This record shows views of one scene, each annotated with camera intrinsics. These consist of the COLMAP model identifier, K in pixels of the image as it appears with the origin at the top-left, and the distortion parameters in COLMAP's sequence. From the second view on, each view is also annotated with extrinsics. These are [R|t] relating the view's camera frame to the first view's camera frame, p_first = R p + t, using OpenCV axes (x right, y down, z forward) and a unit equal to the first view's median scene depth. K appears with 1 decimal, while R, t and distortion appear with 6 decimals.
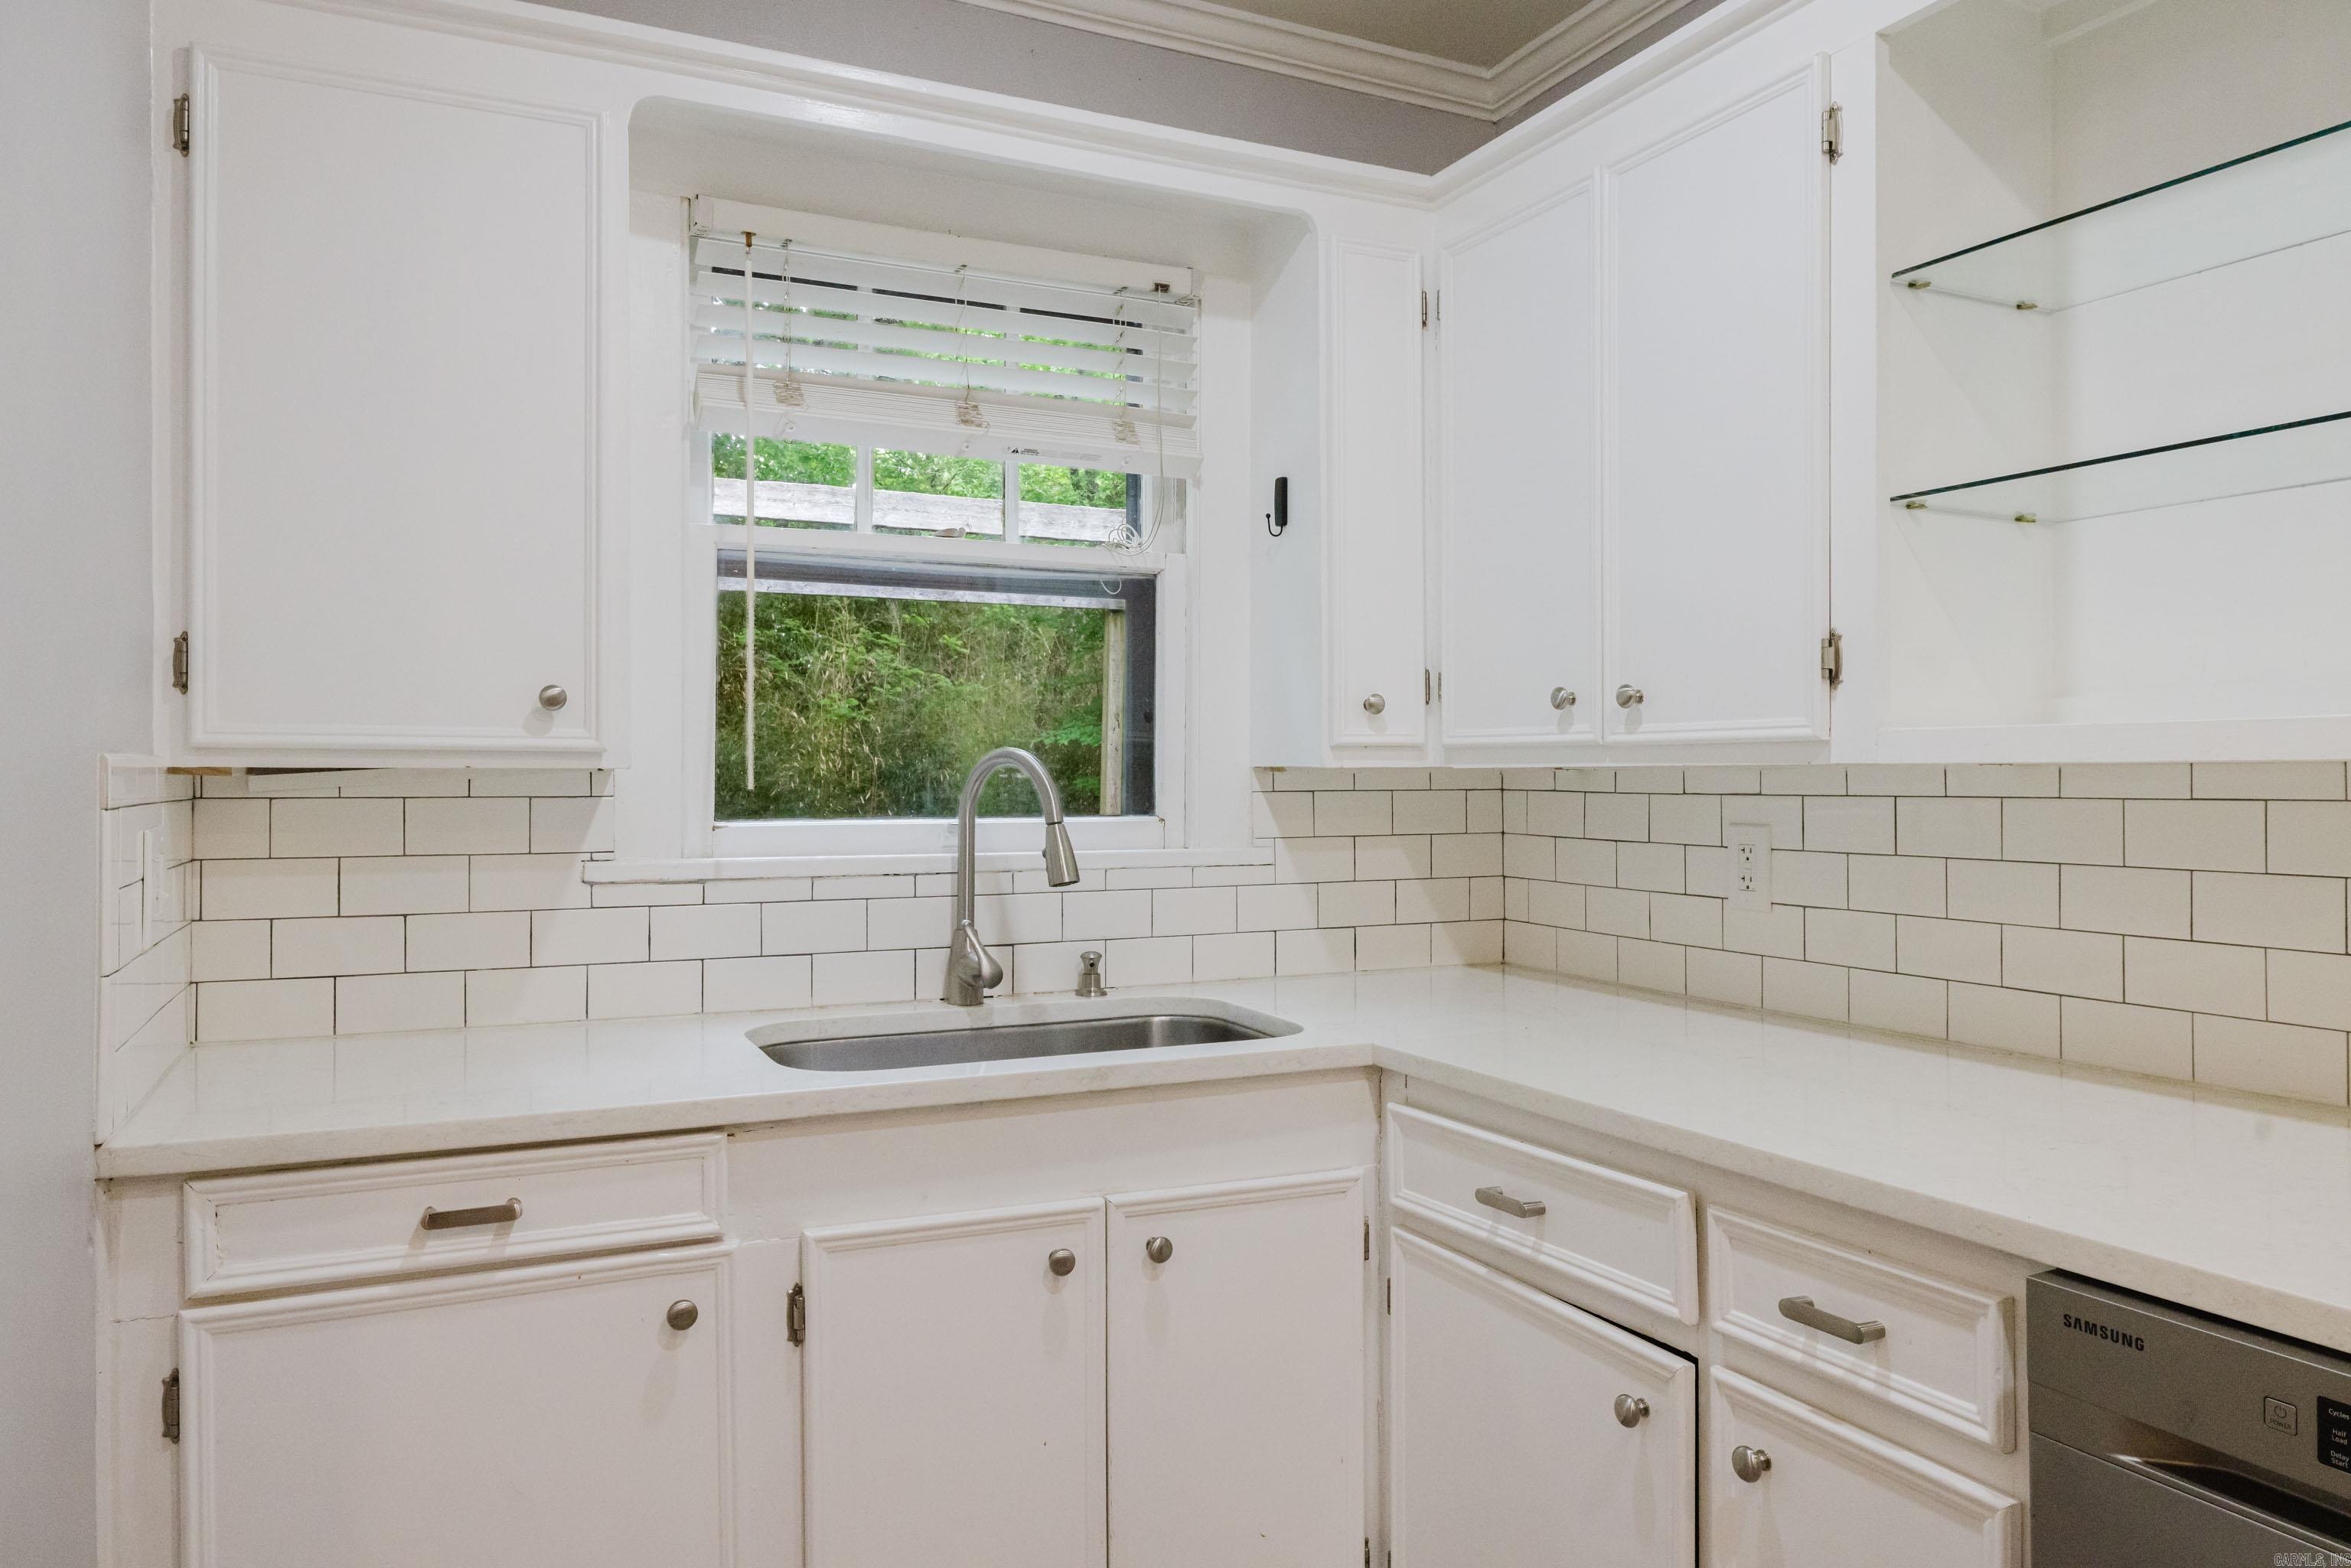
lens RADIAL K [[1562.9, 0, 1175.5], [0, 1562.9, 784.0], [0, 0, 1]] dist [-0.019561, -0.001943]
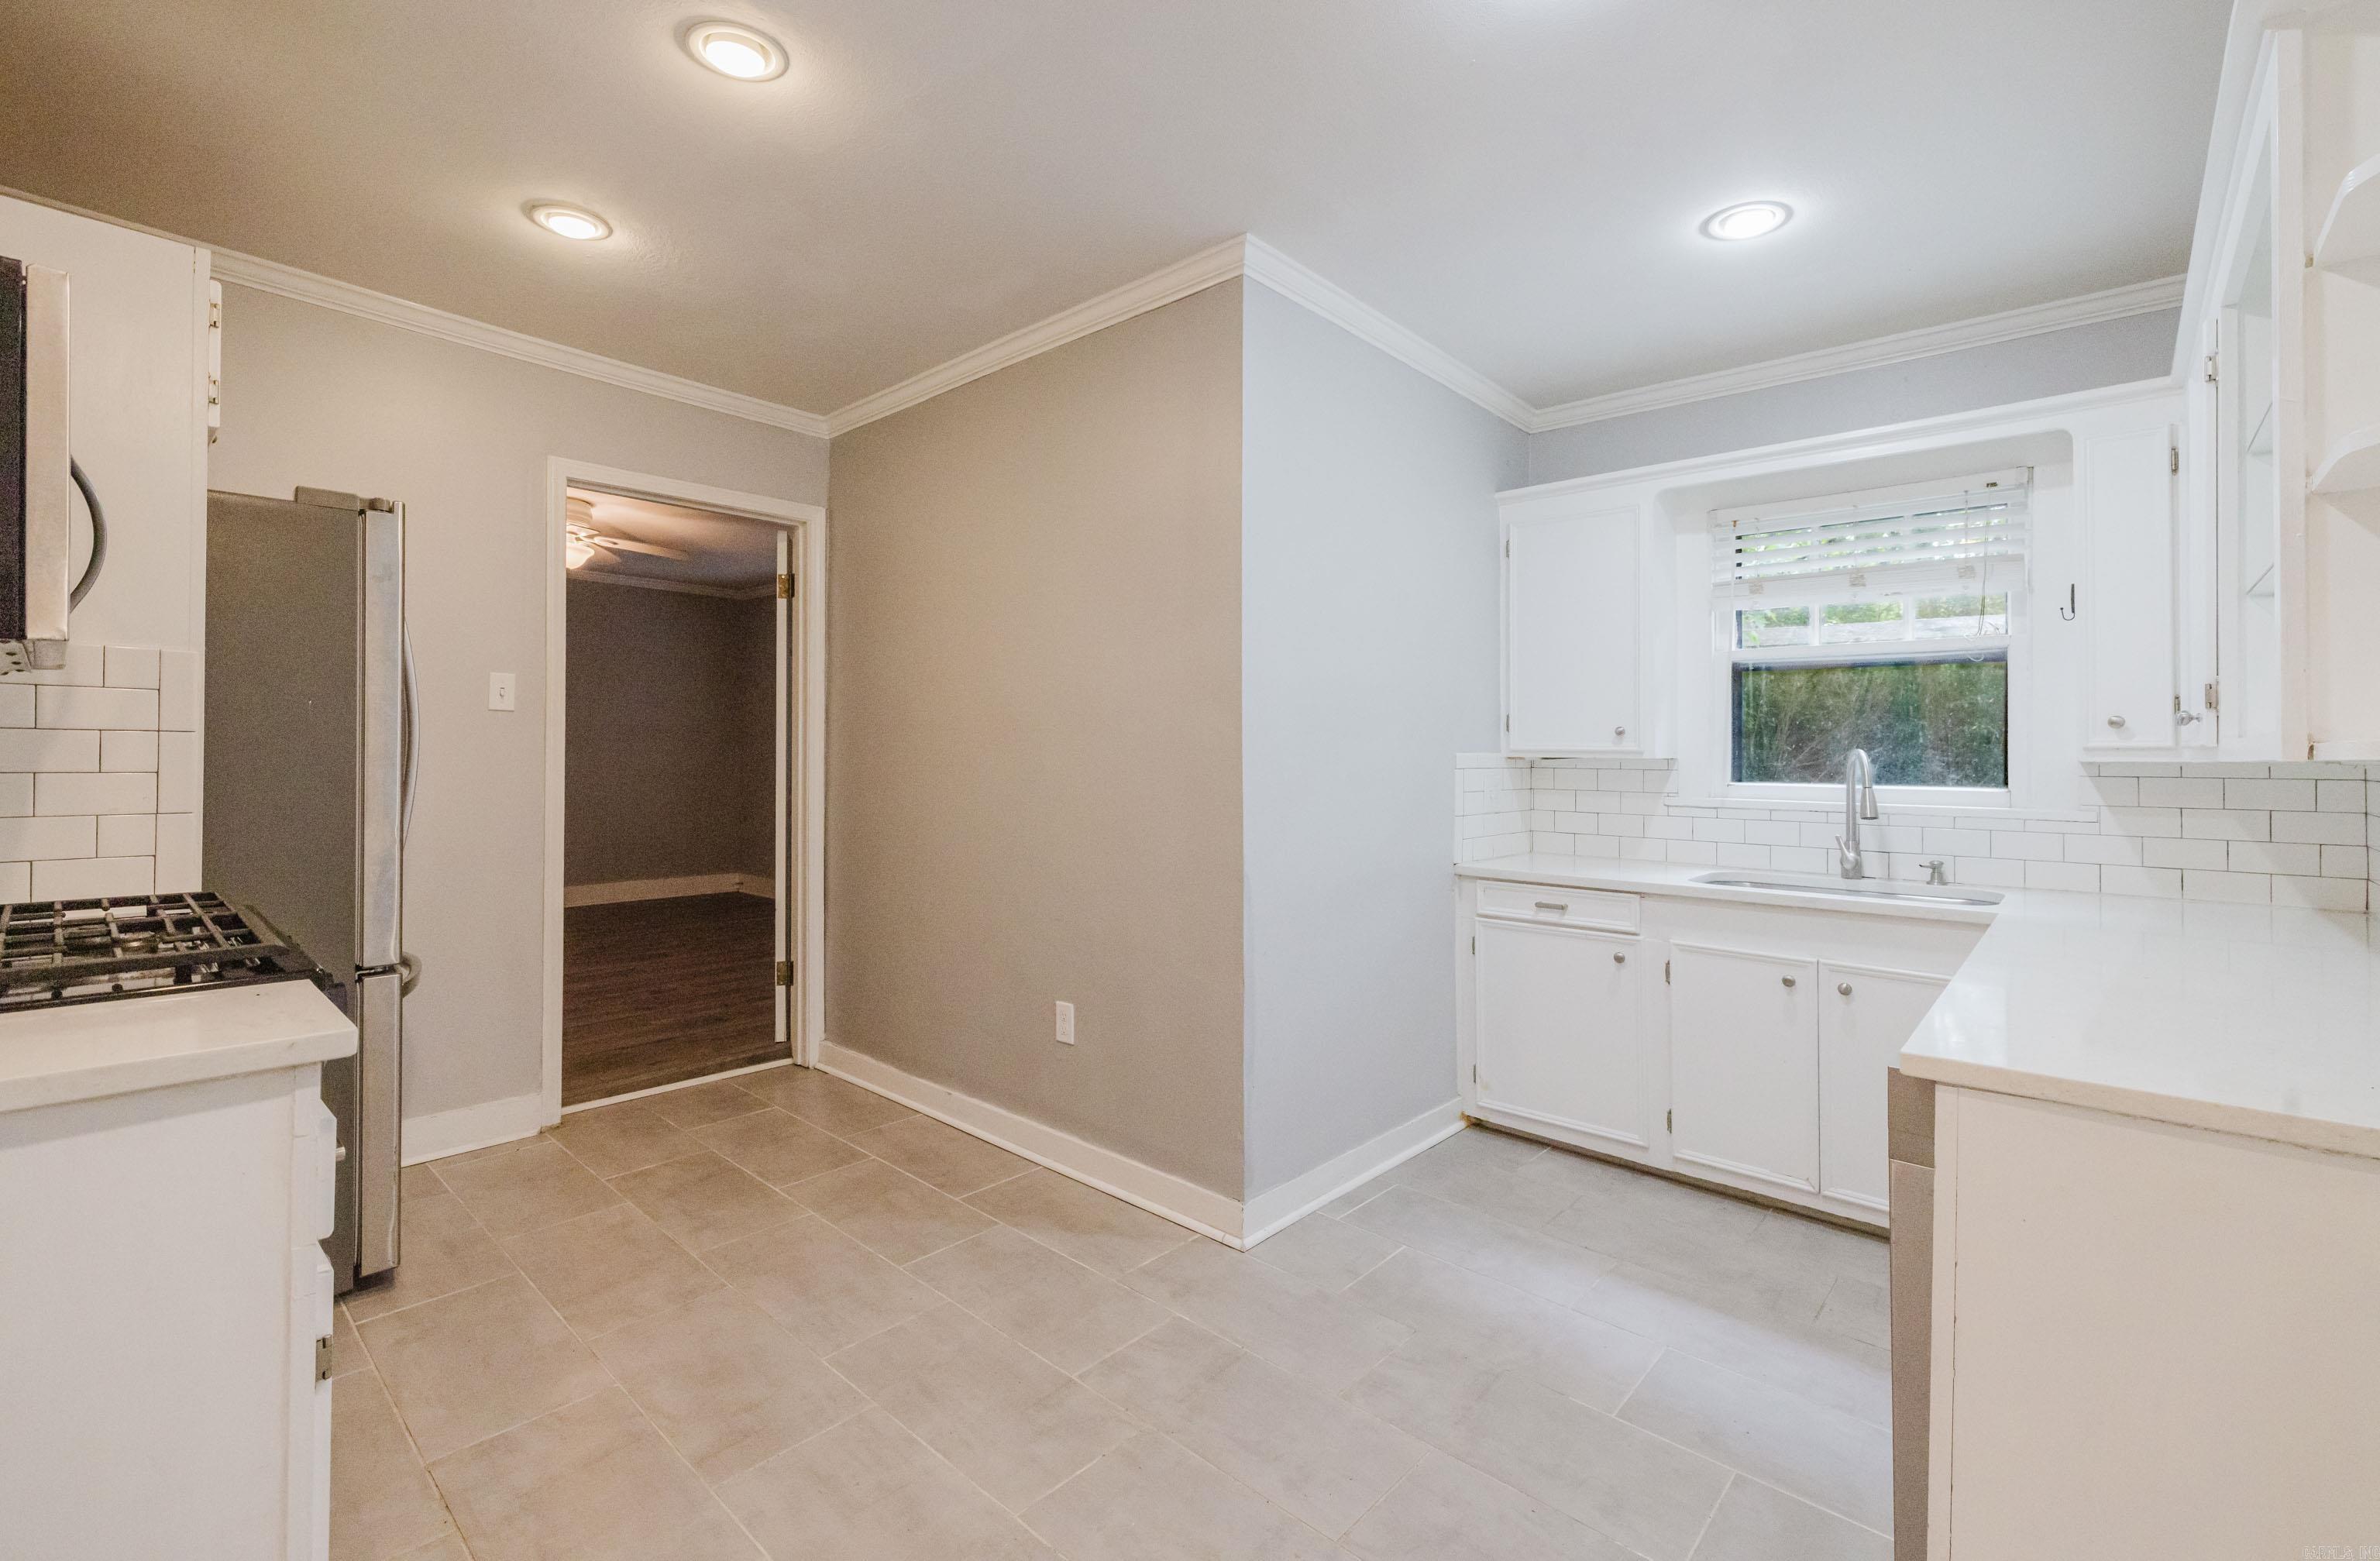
lens RADIAL K [[1025.8, 0, 1173.4], [0, 1025.8, 738.7], [0, 0, 1]] dist [0.004368, 0.000355]
pose [[0.374950, -0.010247, -0.926988, 0.796519], [-0.014382, 0.999754, -0.016869, -0.002750], [0.926933, 0.019656, 0.374711, -0.309331]]
